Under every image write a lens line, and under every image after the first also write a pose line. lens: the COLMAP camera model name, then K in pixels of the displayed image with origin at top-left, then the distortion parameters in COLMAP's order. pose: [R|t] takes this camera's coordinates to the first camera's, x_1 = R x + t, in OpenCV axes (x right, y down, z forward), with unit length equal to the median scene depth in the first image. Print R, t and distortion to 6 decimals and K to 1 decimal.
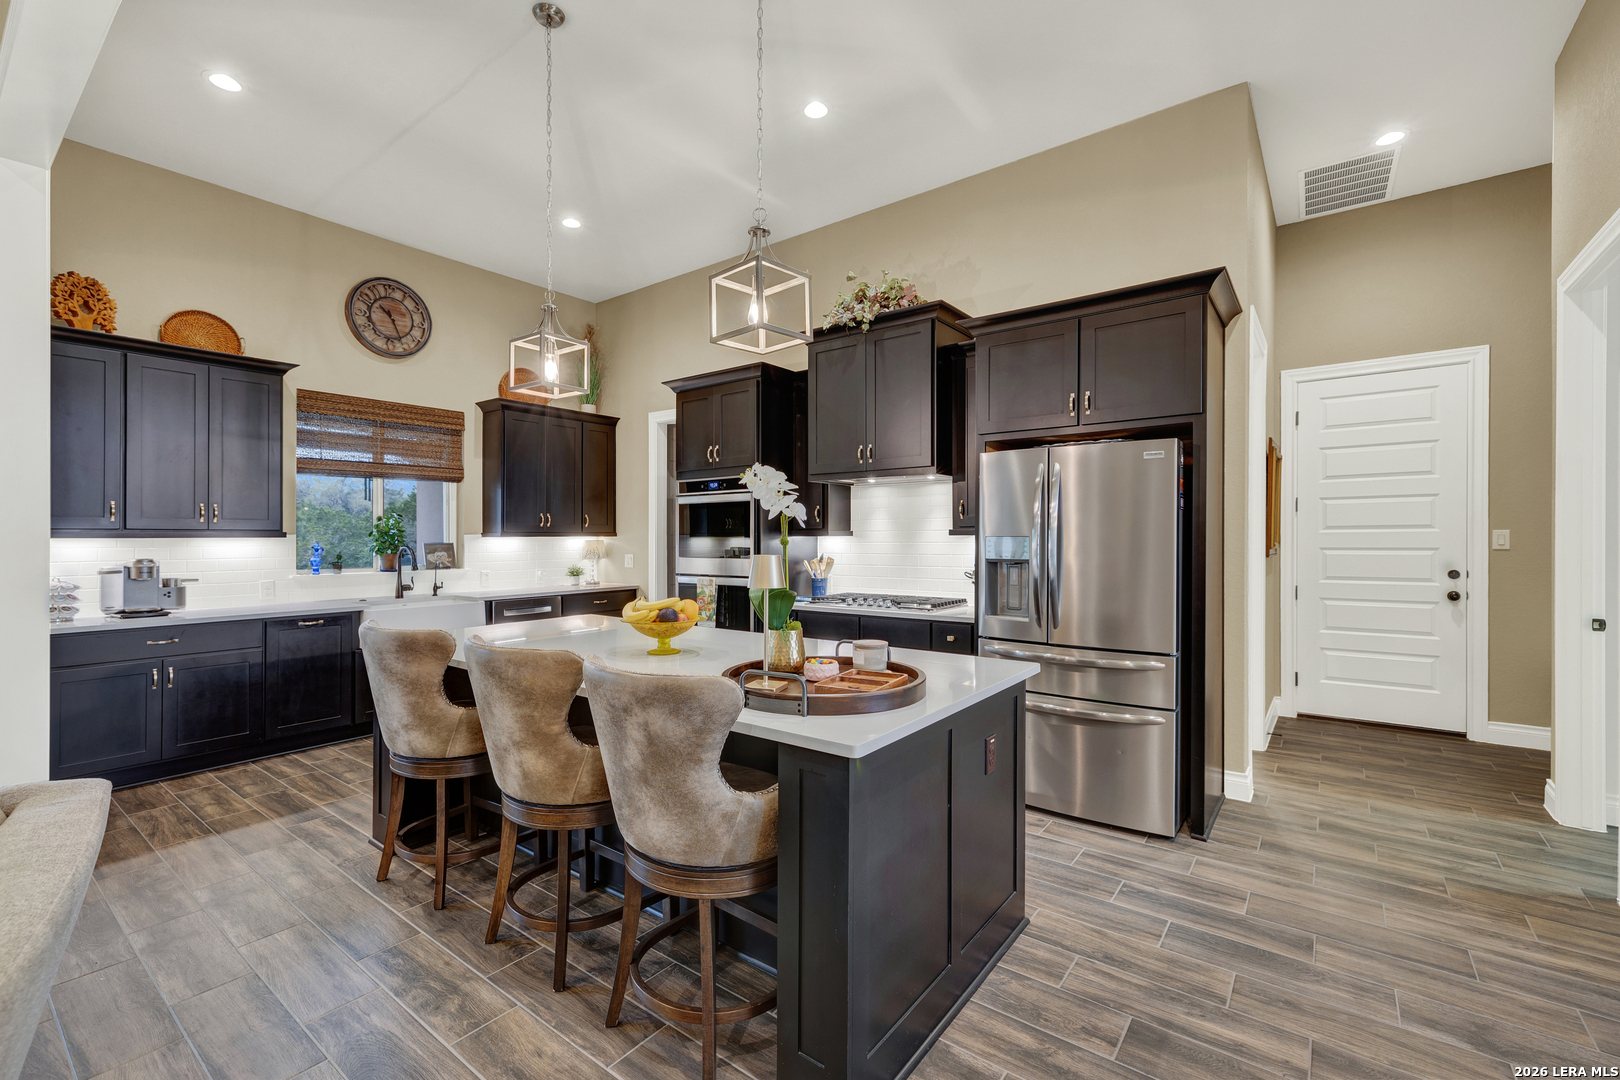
lens RADIAL K [[693.0, 0, 802.5], [0, 693.0, 530.7], [0, 0, 1]] dist [0.002319, 0.000056]
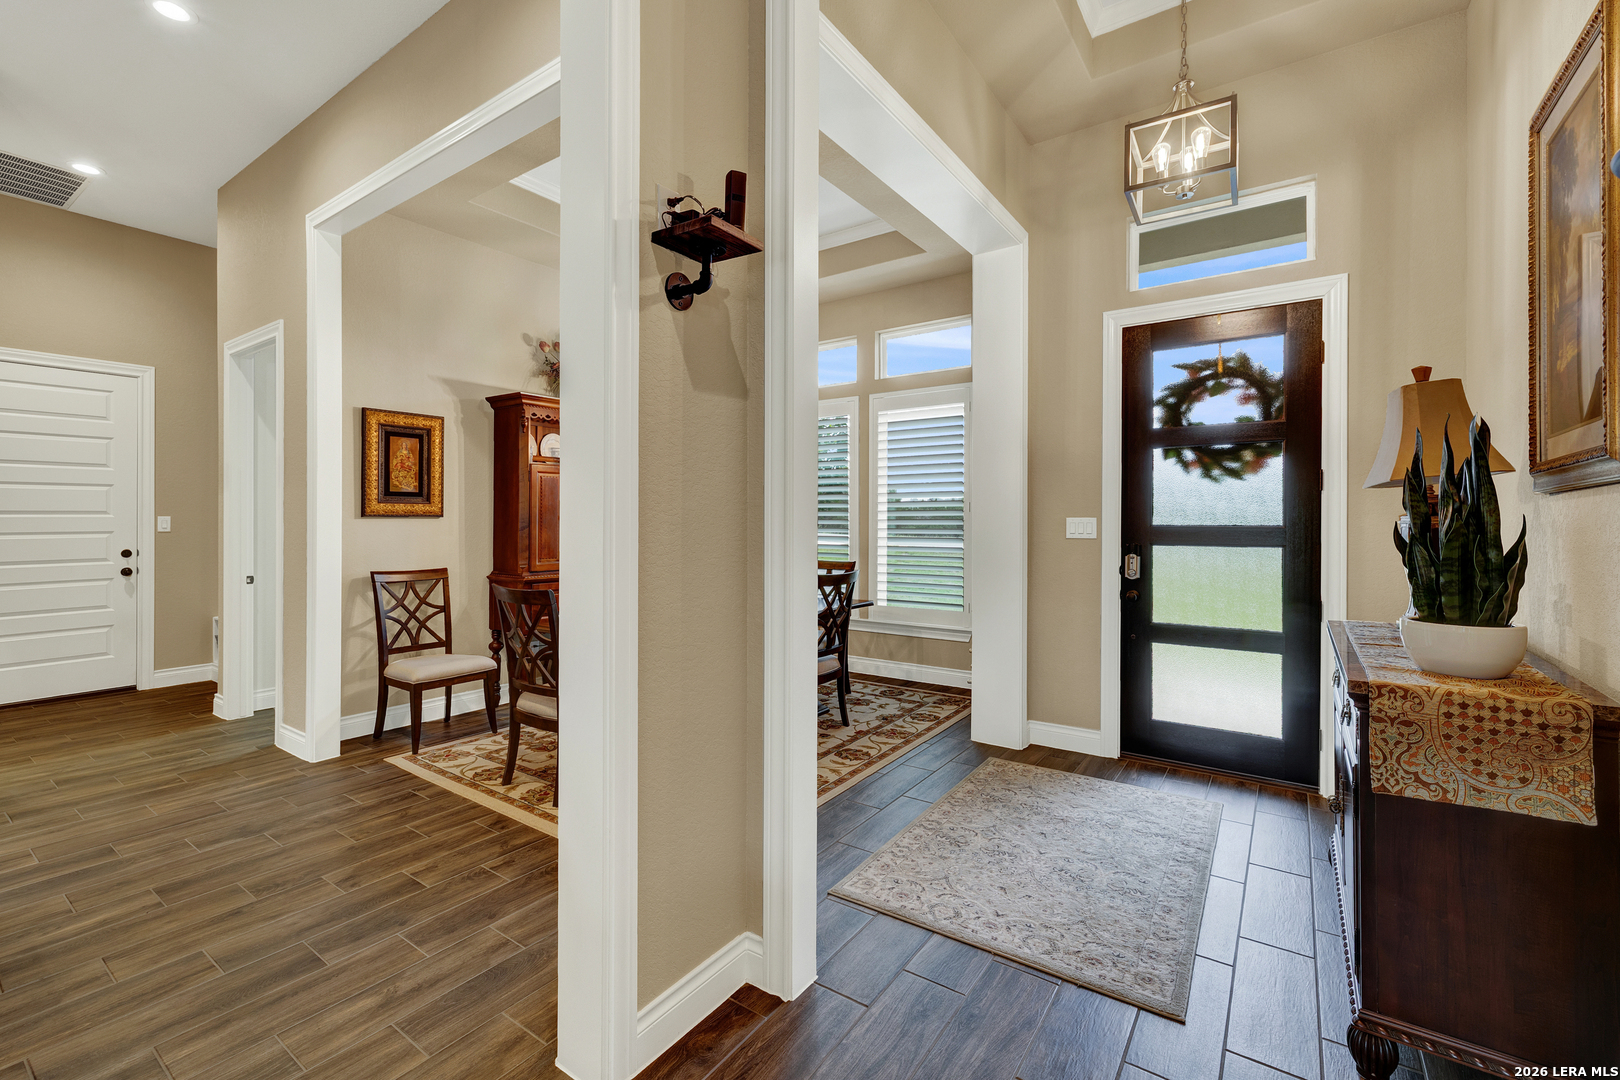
lens RADIAL K [[693.0, 0, 789.4], [0, 693.0, 526.7], [0, 0, 1]] dist [0.002319, 0.000056]
pose [[-0.033505, -0.005502, 0.999423, -0.298788], [-0.008755, 0.999948, 0.005211, 0.001413], [-0.999400, -0.008575, -0.033551, -0.089513]]
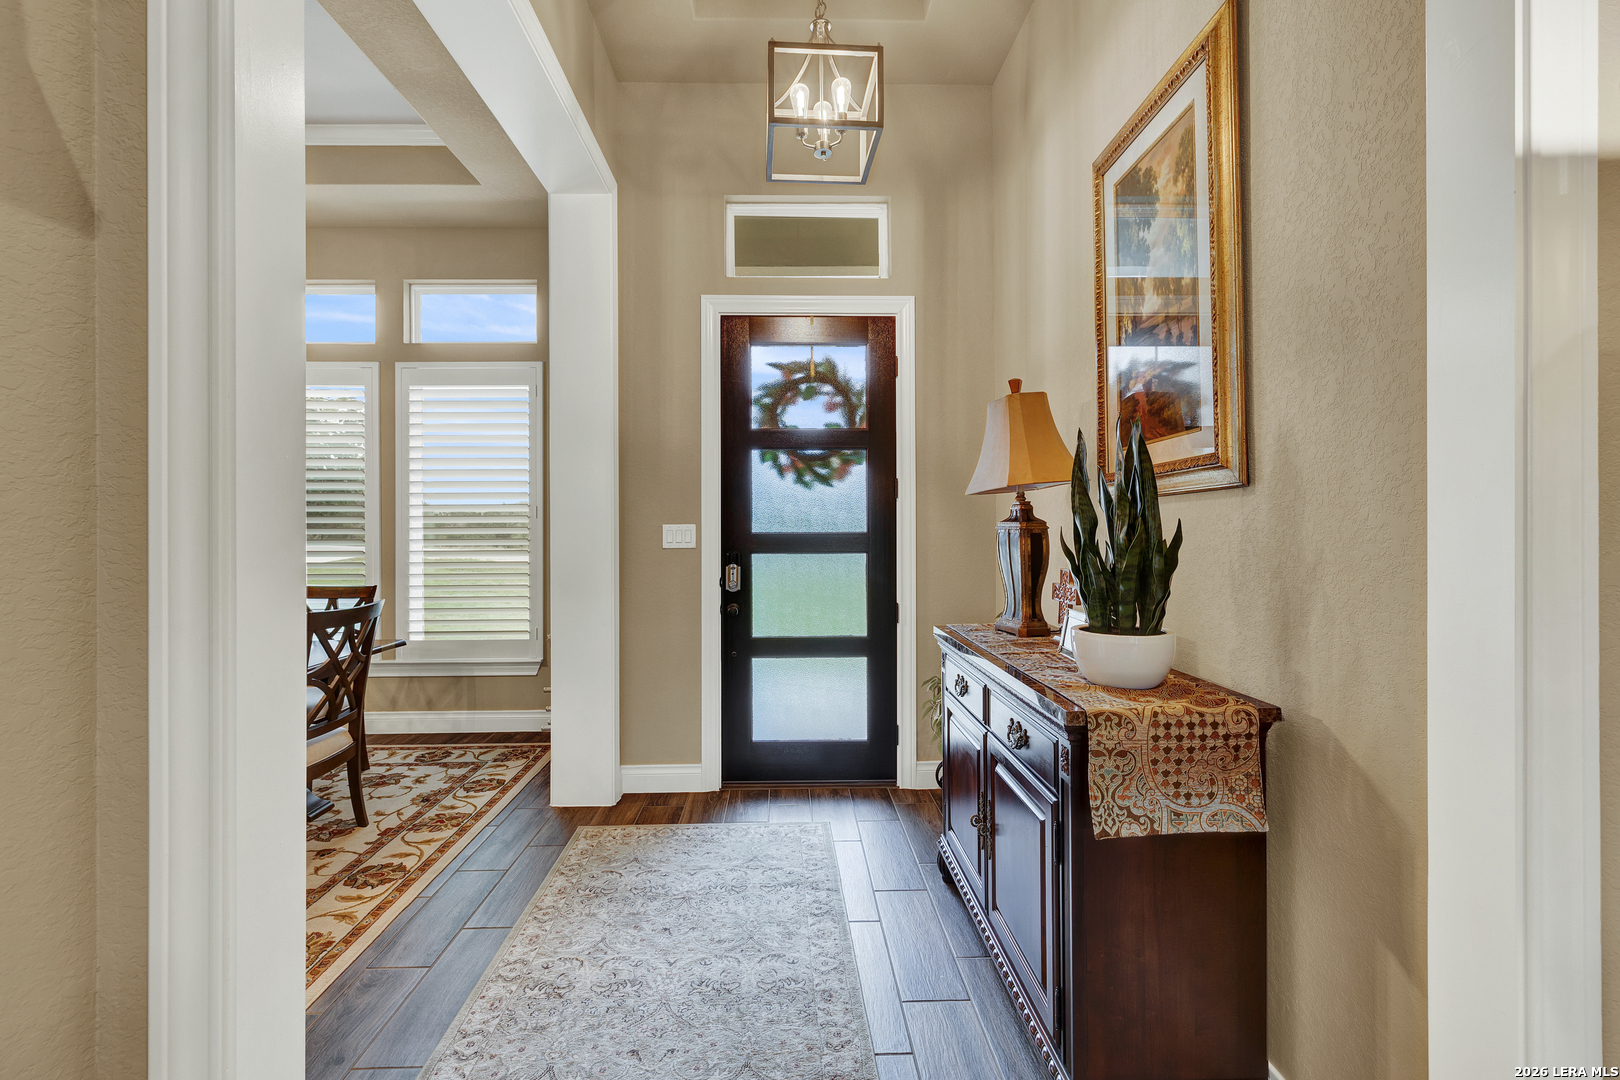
lens RADIAL K [[693.0, 0, 802.8], [0, 693.0, 527.8], [0, 0, 1]] dist [0.002319, 0.000056]
pose [[-0.635129, 0.006168, 0.772381, -0.104504], [-0.000162, 0.999967, -0.008119, 0.001278], [-0.772406, -0.005282, -0.635107, -0.106233]]
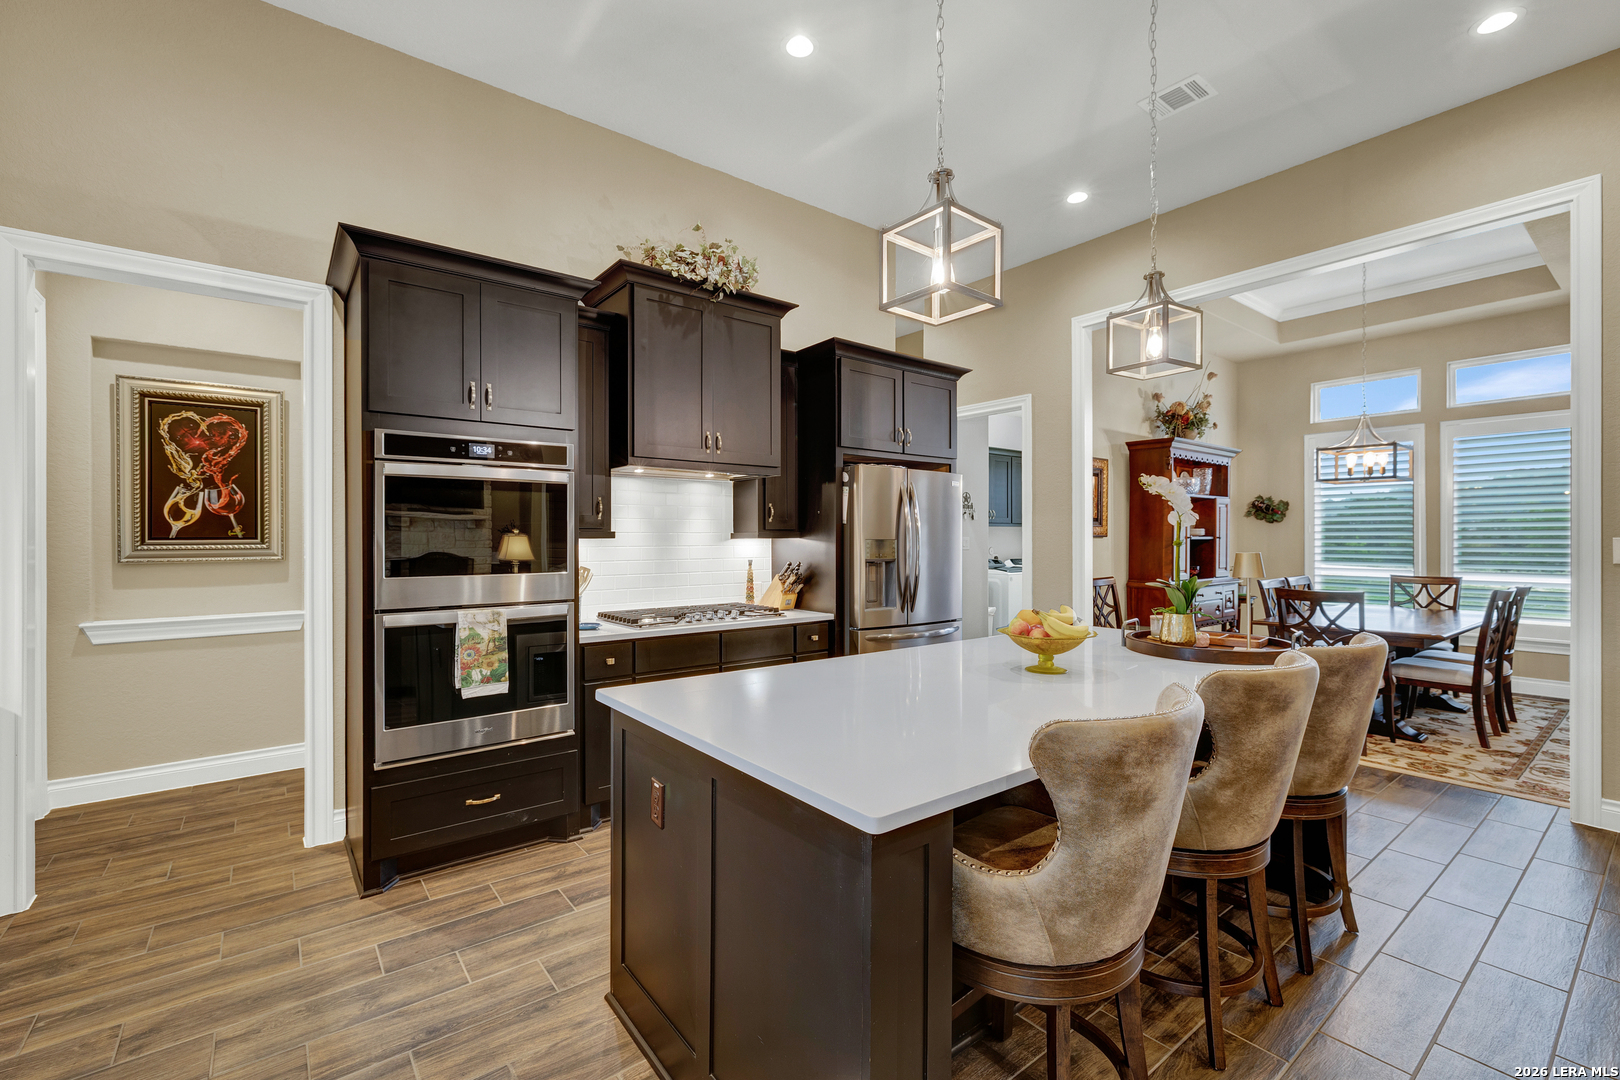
lens RADIAL K [[693.0, 0, 810.6], [0, 693.0, 539.7], [0, 0, 1]] dist [0.002319, 0.000056]
pose [[0.248068, 0.001985, 0.968741, -0.712432], [-0.008784, 0.999961, 0.000200, 0.007595], [-0.968703, -0.008560, 0.248076, 0.671596]]
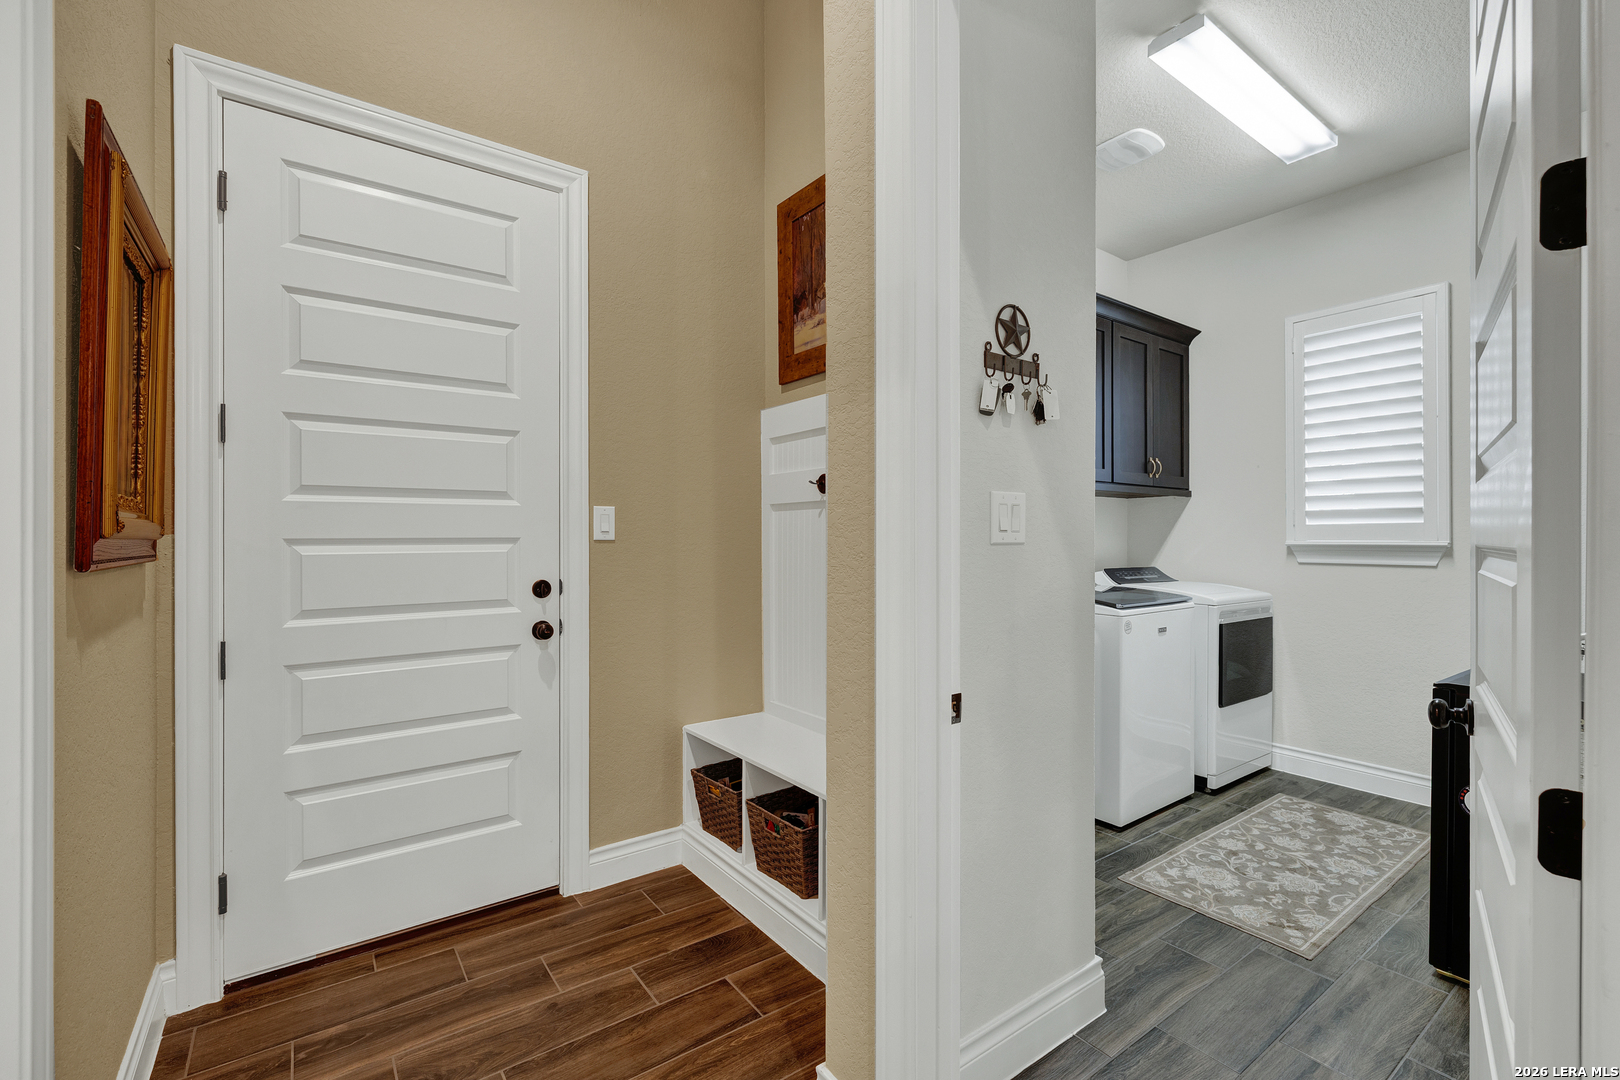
lens RADIAL K [[693.0, 0, 804.3], [0, 693.0, 549.8], [0, 0, 1]] dist [0.002319, 0.000056]
pose [[0.279229, -0.013514, 0.960129, 0.534476], [-0.008204, 0.999831, 0.016459, 0.025401], [-0.960190, -0.012473, 0.279071, 0.721582]]
